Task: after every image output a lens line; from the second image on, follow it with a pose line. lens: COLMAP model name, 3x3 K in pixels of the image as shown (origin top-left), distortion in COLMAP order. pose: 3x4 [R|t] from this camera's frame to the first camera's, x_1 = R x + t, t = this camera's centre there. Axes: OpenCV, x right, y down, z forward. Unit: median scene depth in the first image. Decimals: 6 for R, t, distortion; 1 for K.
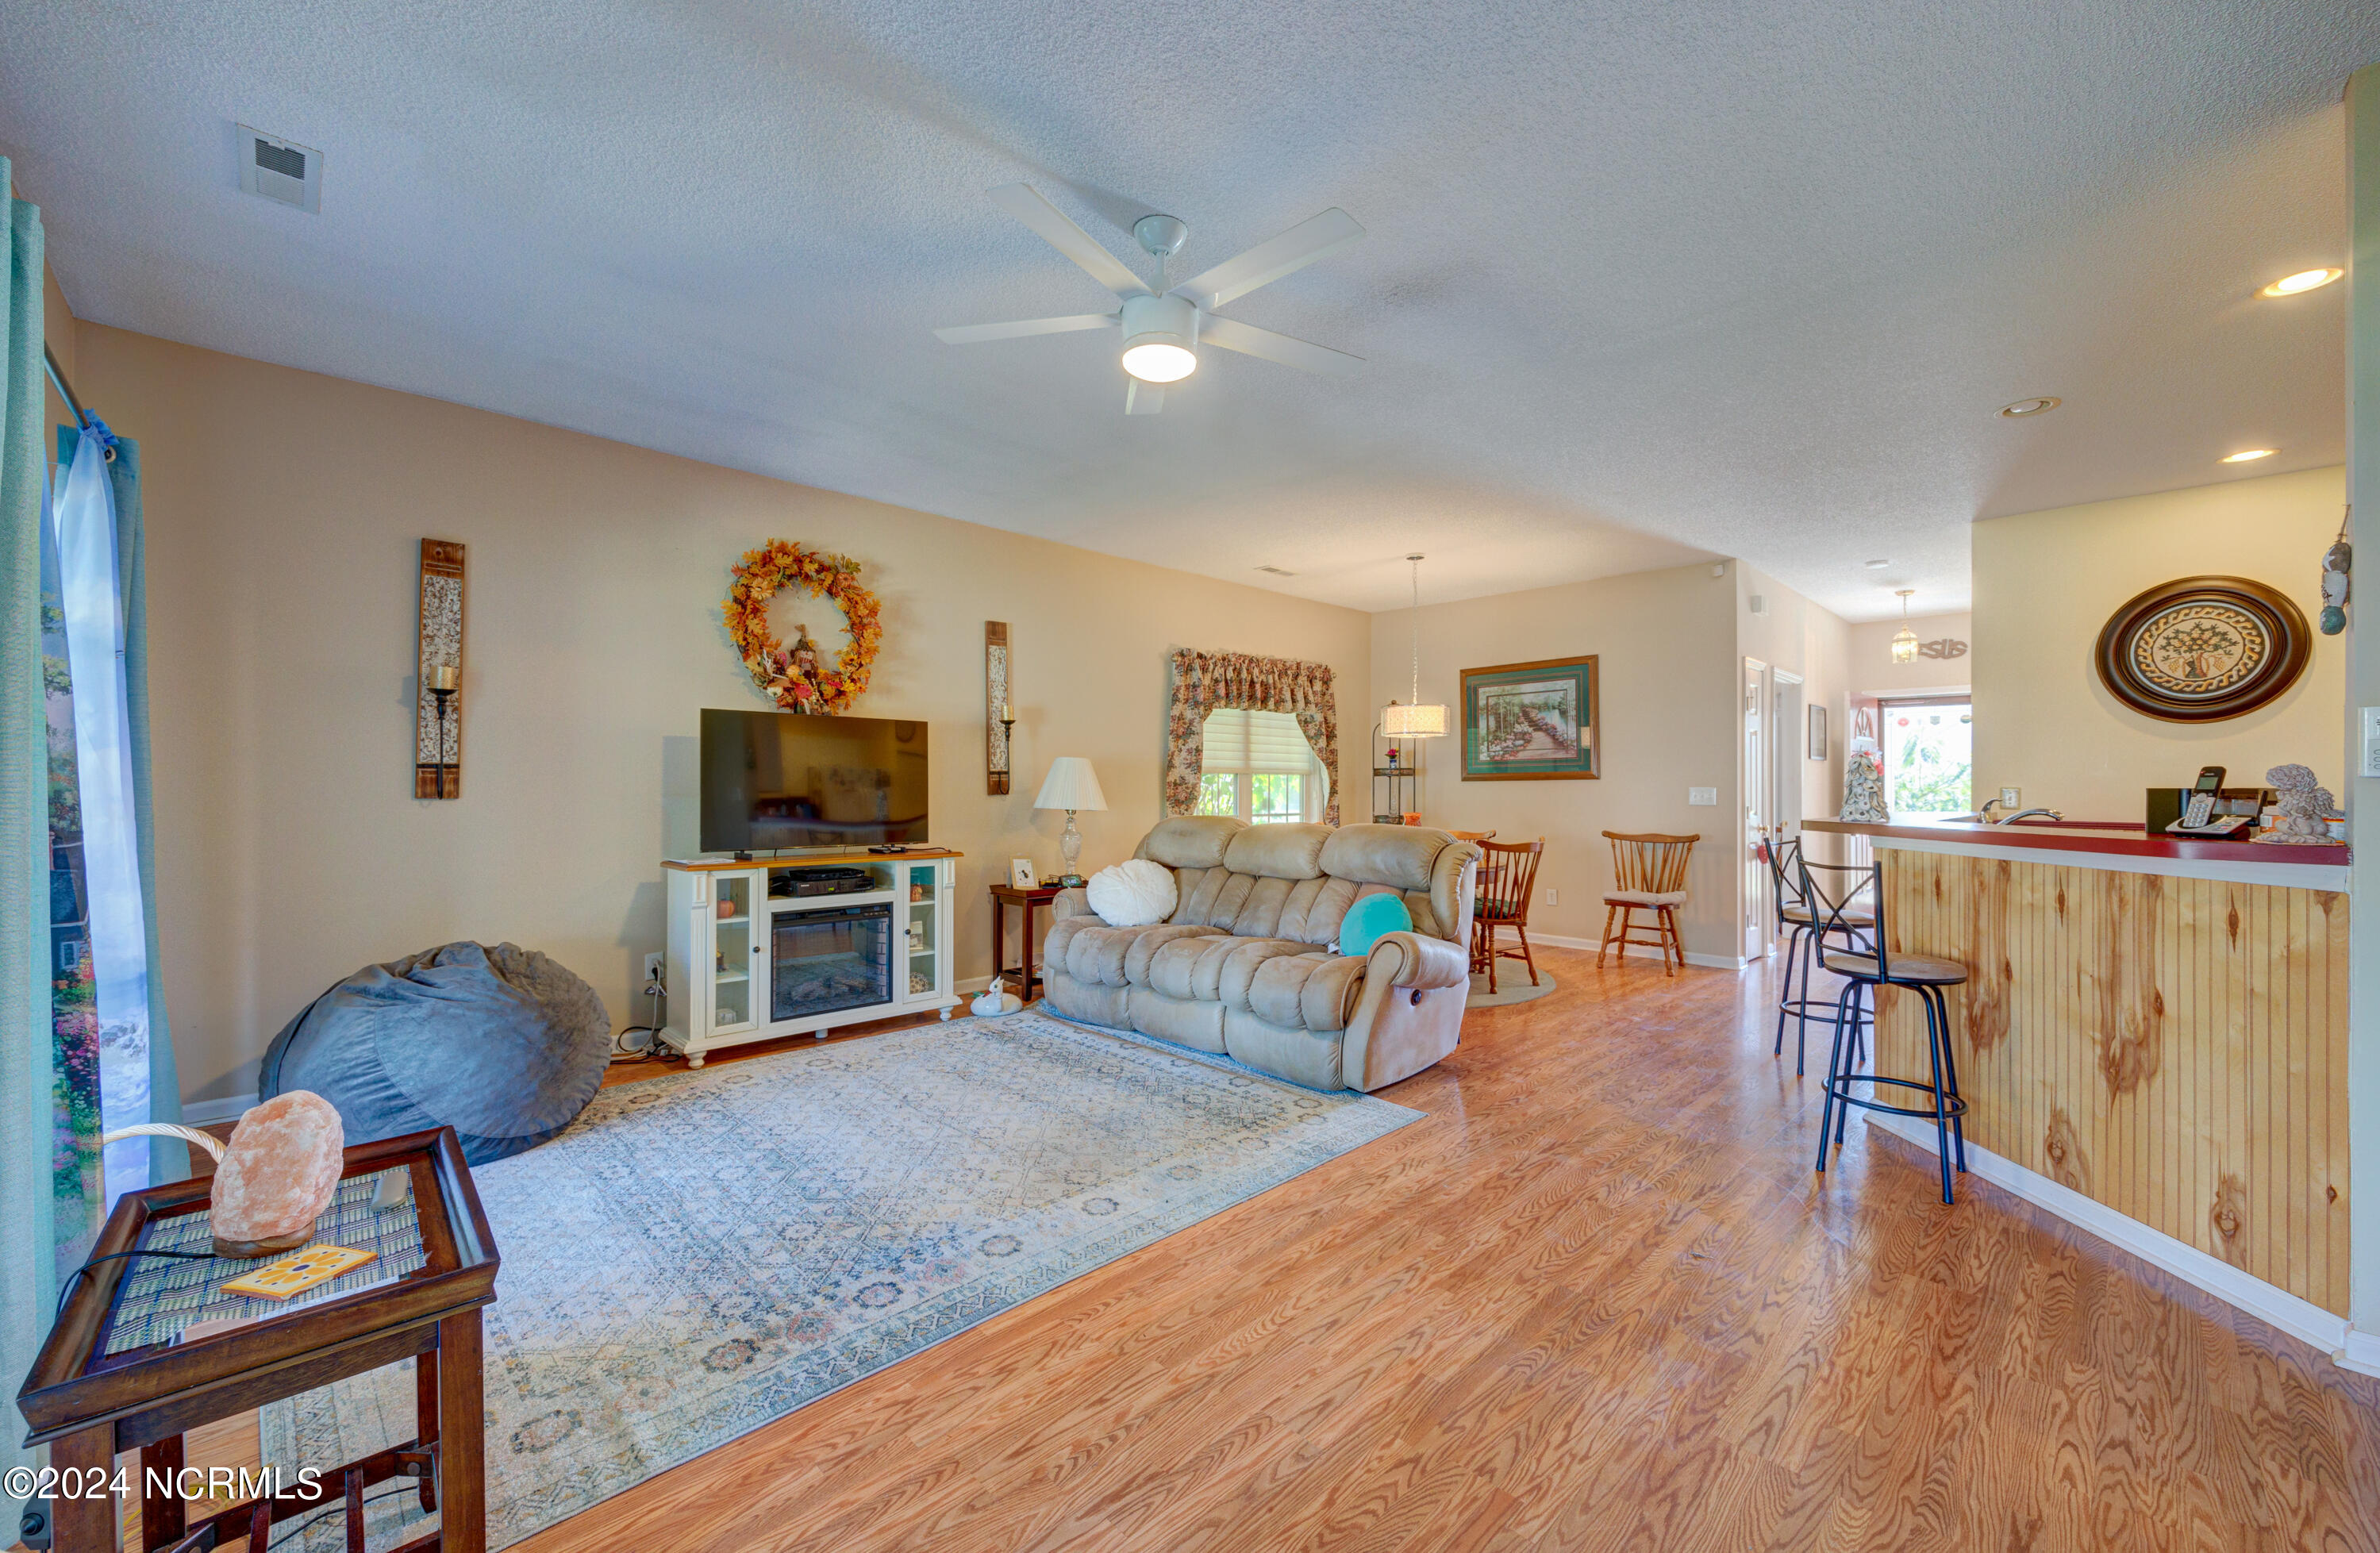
lens RADIAL K [[918.3, 0, 1183.5], [0, 918.3, 781.2], [0, 0, 1]] dist [-0.000038, -0.000005]
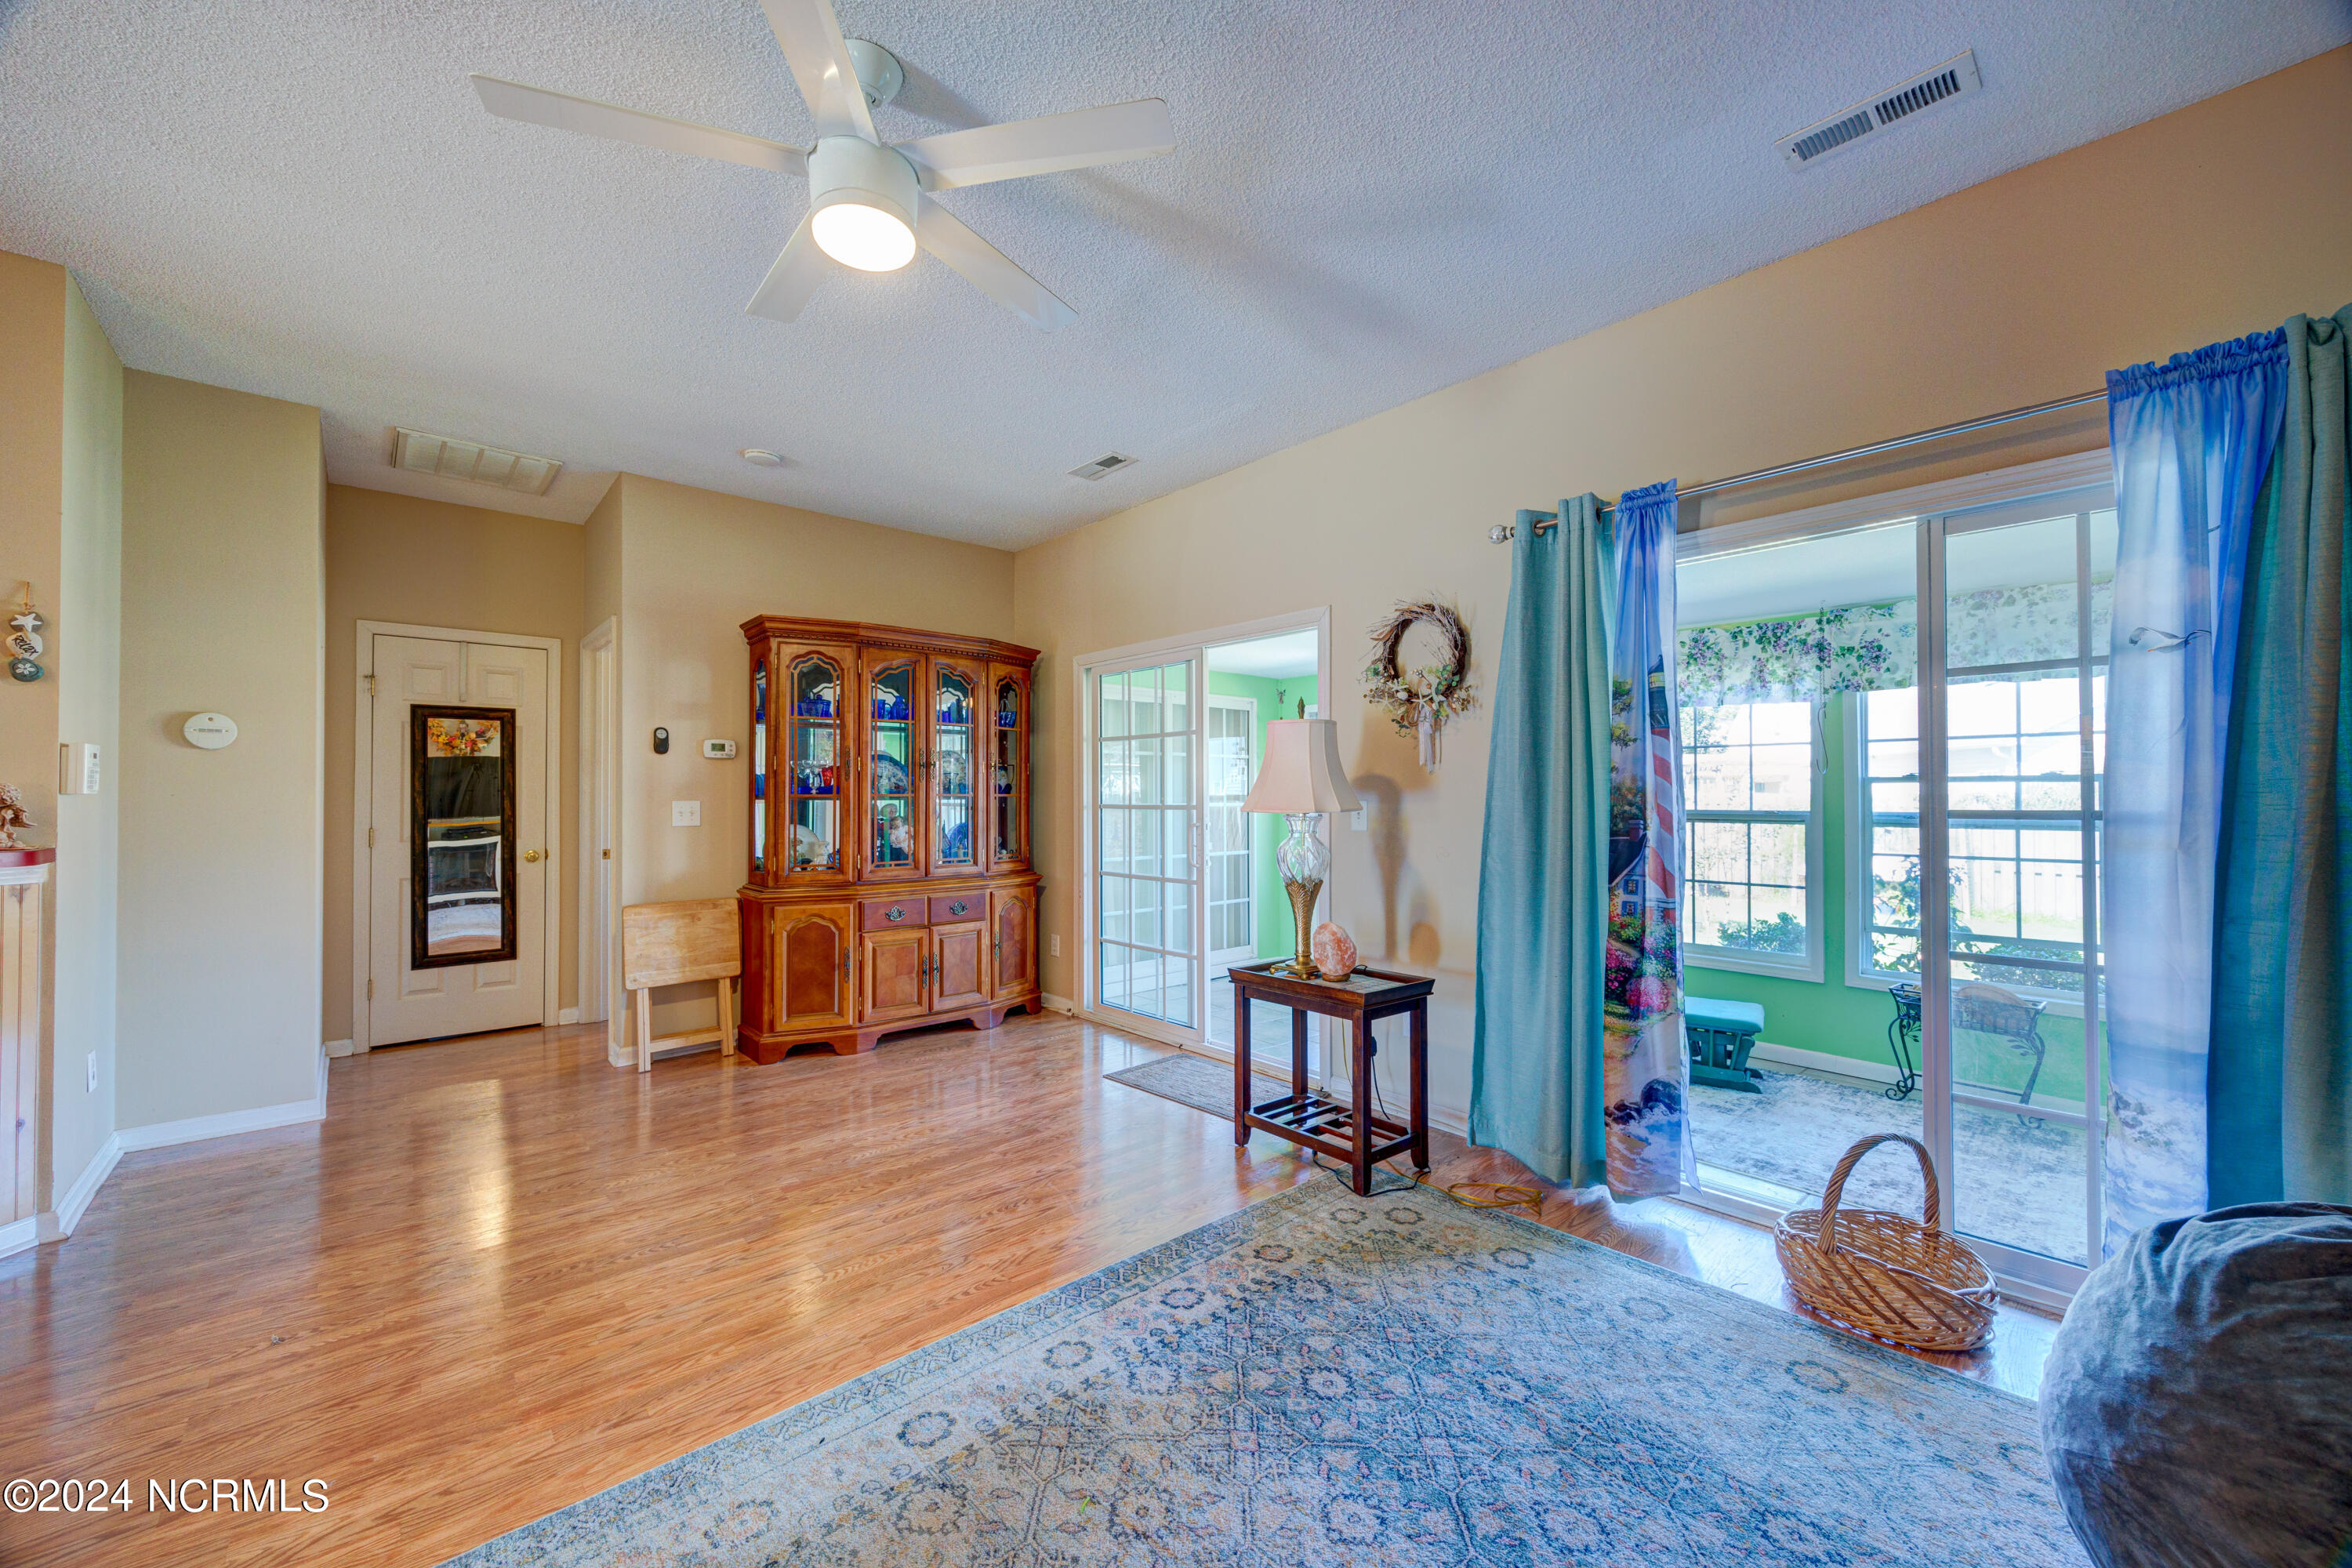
lens RADIAL K [[908.8, 0, 1183.0], [0, 908.8, 790.9], [0, 0, 1]] dist [0.000072, -0.000012]
pose [[-0.999394, -0.001348, 0.034771, -0.323772], [-0.001606, 0.999971, -0.007418, -0.003024], [-0.034760, -0.007469, -0.999368, 1.786781]]
